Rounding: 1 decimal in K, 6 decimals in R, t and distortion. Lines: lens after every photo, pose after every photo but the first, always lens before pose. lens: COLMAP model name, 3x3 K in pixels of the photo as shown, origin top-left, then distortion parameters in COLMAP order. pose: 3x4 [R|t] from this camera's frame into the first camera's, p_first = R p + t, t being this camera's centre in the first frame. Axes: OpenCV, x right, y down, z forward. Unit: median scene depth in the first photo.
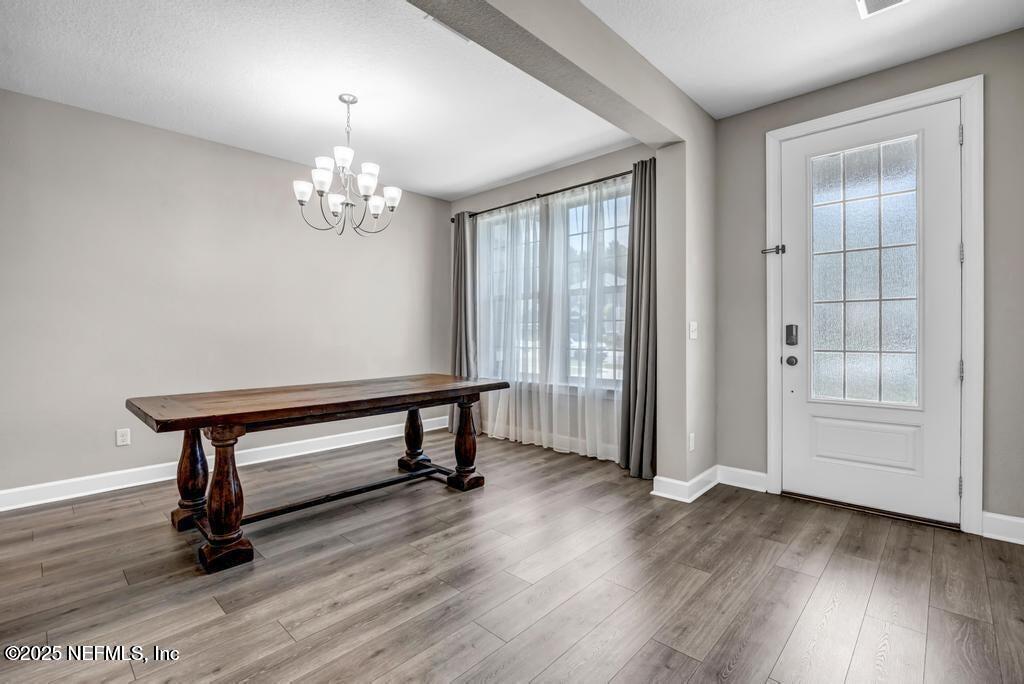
lens RADIAL K [[472.7, 0, 512.0], [0, 472.7, 342.0], [0, 0, 1]] dist [-0.014978, -0.000385]
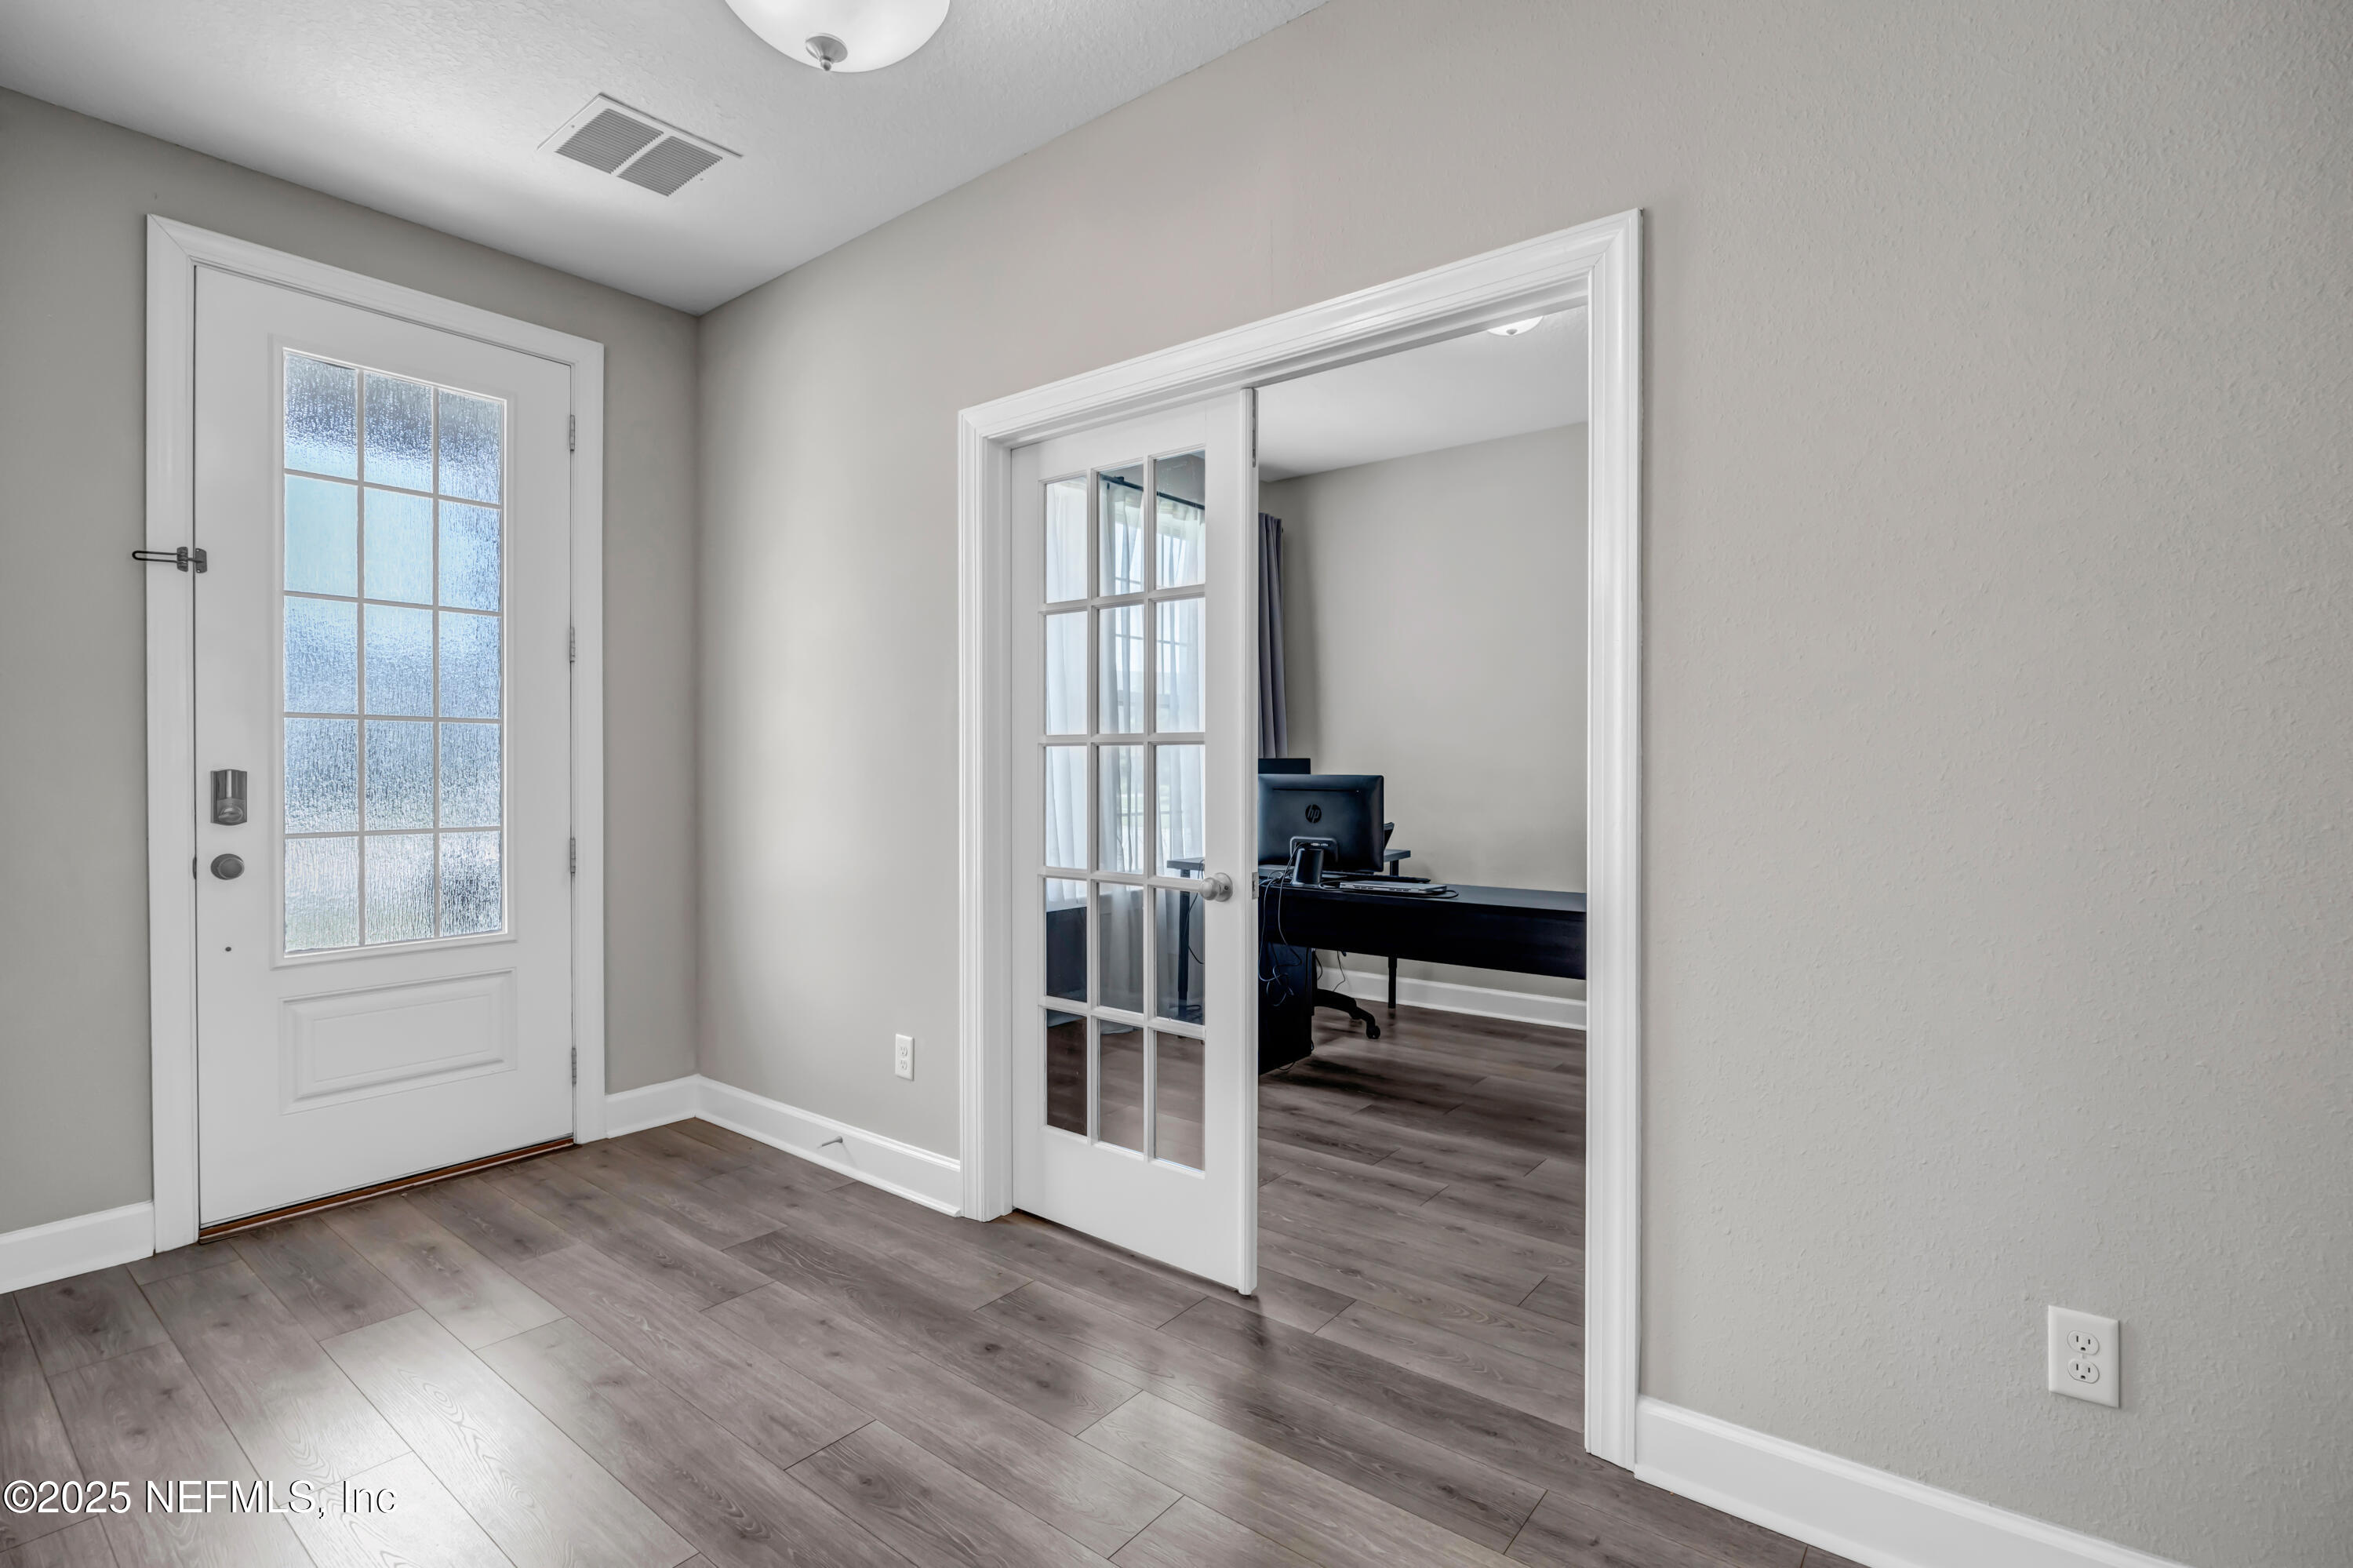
lens RADIAL K [[1086.2, 0, 1176.5], [0, 1086.2, 784.0], [0, 0, 1]] dist [-0.014978, -0.000385]
pose [[-0.092401, -0.003842, 0.995714, -0.342904], [0.023668, 0.999702, 0.006054, -0.013312], [-0.995441, 0.024126, -0.092283, 0.355423]]
